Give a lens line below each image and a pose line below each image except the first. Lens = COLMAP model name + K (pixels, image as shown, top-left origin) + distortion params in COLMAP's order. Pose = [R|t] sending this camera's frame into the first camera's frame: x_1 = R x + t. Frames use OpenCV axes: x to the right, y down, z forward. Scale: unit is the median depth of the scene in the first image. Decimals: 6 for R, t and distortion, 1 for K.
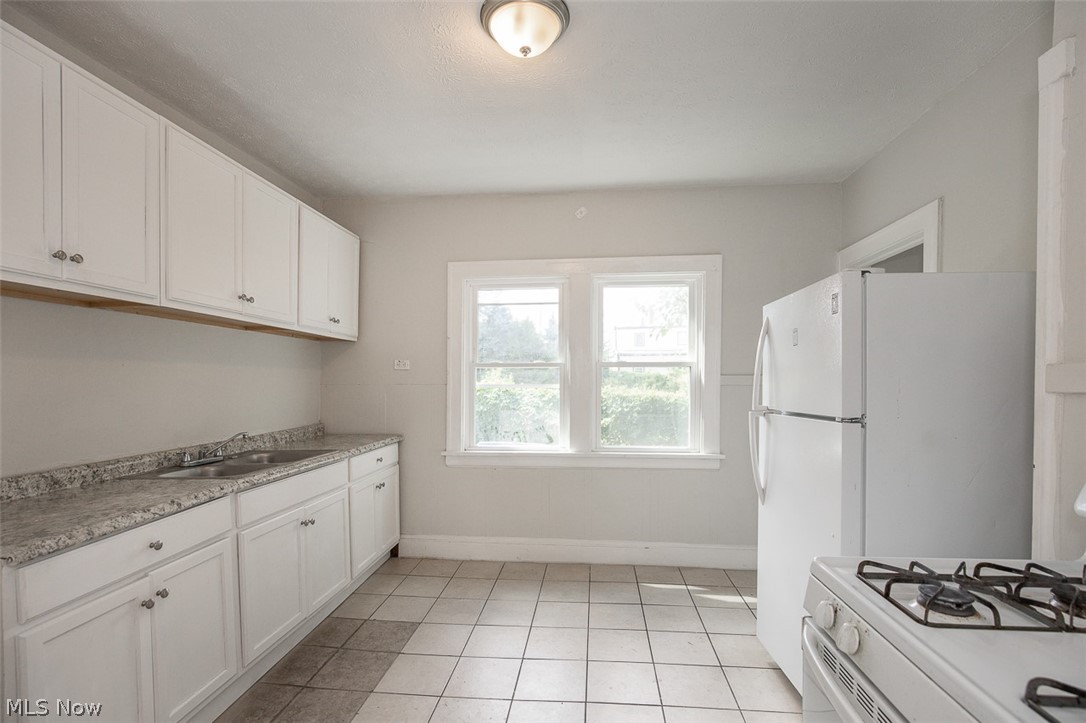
lens RADIAL K [[501.0, 0, 549.8], [0, 501.0, 375.7], [0, 0, 1]] dist [0.032453, 0.000515]
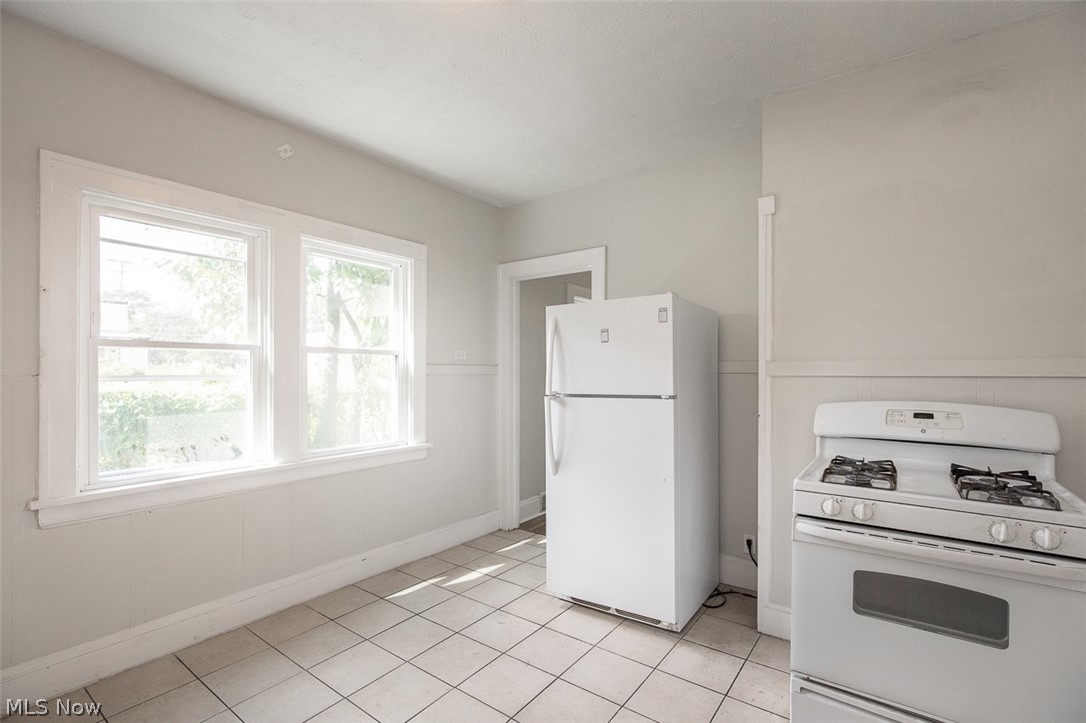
lens RADIAL K [[503.5, 0, 543.0], [0, 503.5, 361.5], [0, 0, 1]] dist [0.002657, 0.000654]
pose [[0.530707, 0.016300, 0.847398, -0.391708], [-0.008989, 0.999867, -0.013604, 0.004558], [-0.847507, -0.000397, 0.530783, 0.266260]]
